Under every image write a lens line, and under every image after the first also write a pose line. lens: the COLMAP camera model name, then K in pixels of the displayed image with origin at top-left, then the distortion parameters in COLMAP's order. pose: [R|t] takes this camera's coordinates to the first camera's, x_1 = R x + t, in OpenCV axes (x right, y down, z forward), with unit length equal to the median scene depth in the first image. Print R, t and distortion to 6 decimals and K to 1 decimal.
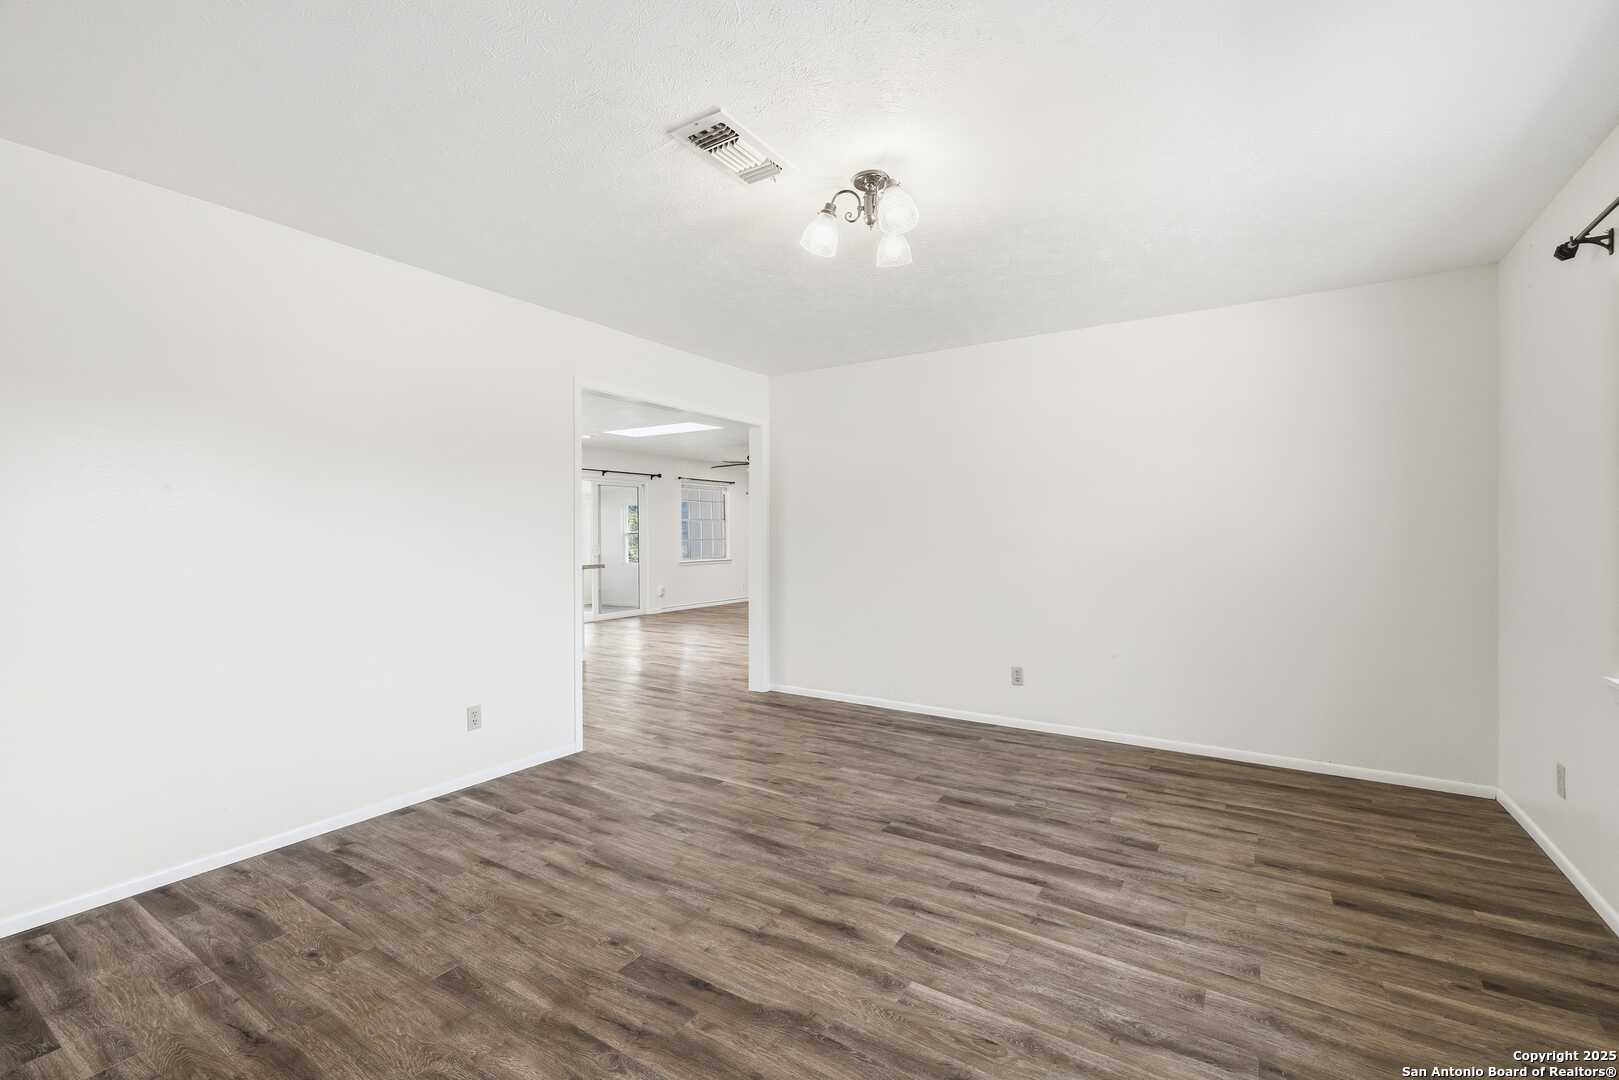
lens RADIAL K [[683.0, 0, 807.4], [0, 683.0, 538.2], [0, 0, 1]] dist [0.000856, 0.000154]
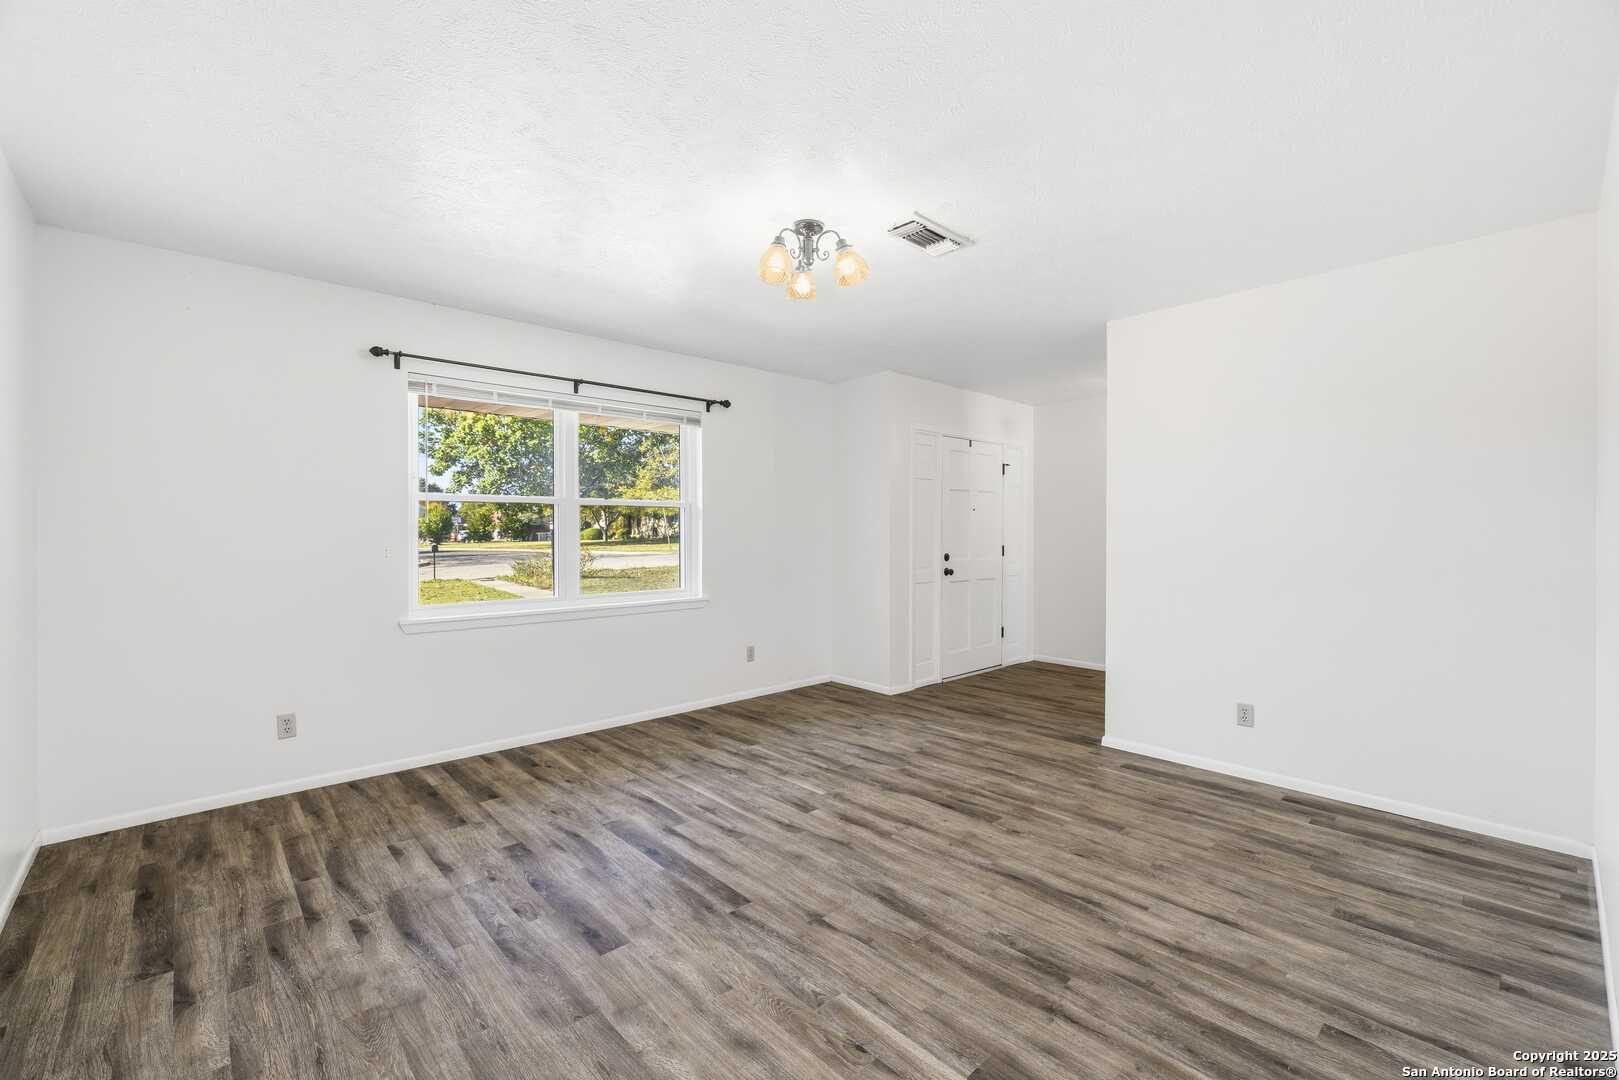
lens RADIAL K [[683.0, 0, 798.0], [0, 683.0, 532.8], [0, 0, 1]] dist [0.000856, 0.000154]
pose [[-0.965661, 0.002132, 0.259798, -0.185884], [0.004268, 0.999962, 0.007659, -0.020307], [-0.259772, 0.008505, -0.965633, 2.081745]]
